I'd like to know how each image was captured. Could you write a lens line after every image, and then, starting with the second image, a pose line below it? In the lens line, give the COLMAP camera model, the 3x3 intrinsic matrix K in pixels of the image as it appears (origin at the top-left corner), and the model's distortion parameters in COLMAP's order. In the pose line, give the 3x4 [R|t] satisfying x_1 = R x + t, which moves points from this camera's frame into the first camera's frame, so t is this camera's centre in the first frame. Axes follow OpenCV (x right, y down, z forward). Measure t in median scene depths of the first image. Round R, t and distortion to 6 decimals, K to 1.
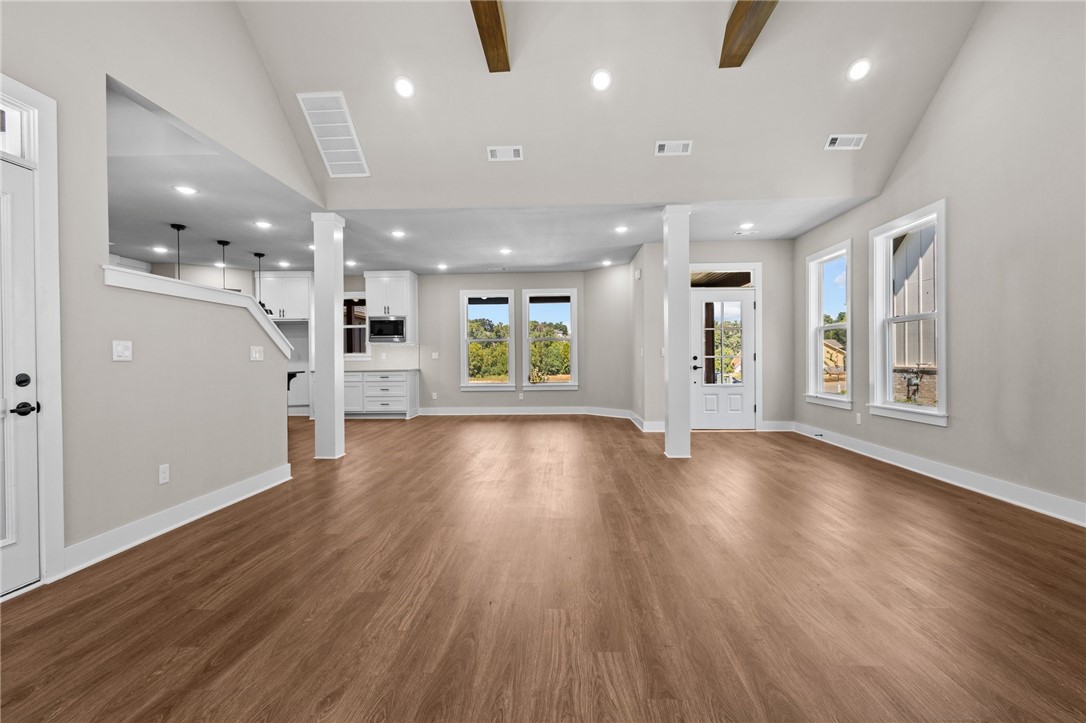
lens RADIAL K [[499.2, 0, 543.0], [0, 499.2, 361.5], [0, 0, 1]] dist [0.006327, -0.000436]
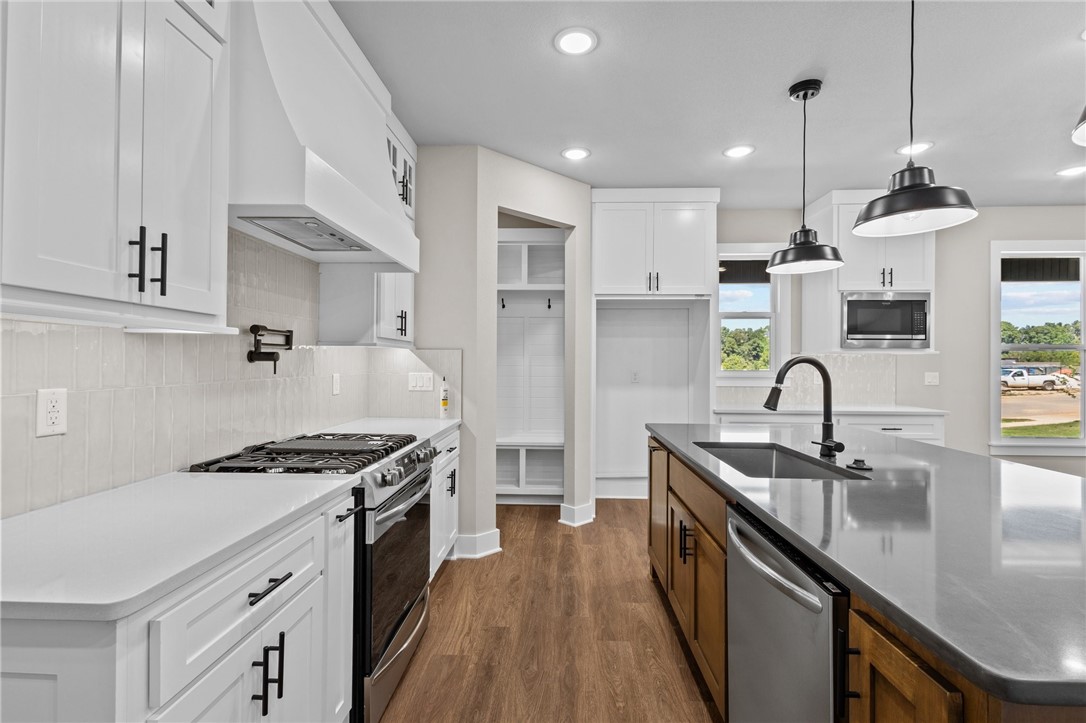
lens RADIAL K [[527.3, 0, 543.0], [0, 527.3, 361.5], [0, 0, 1]] dist [0.000768, -0.000256]
pose [[0.999842, 0.010443, 0.014366, -0.626939], [-0.010042, 0.999566, -0.027681, -0.011241], [-0.014649, 0.027532, 0.999514, 0.530716]]
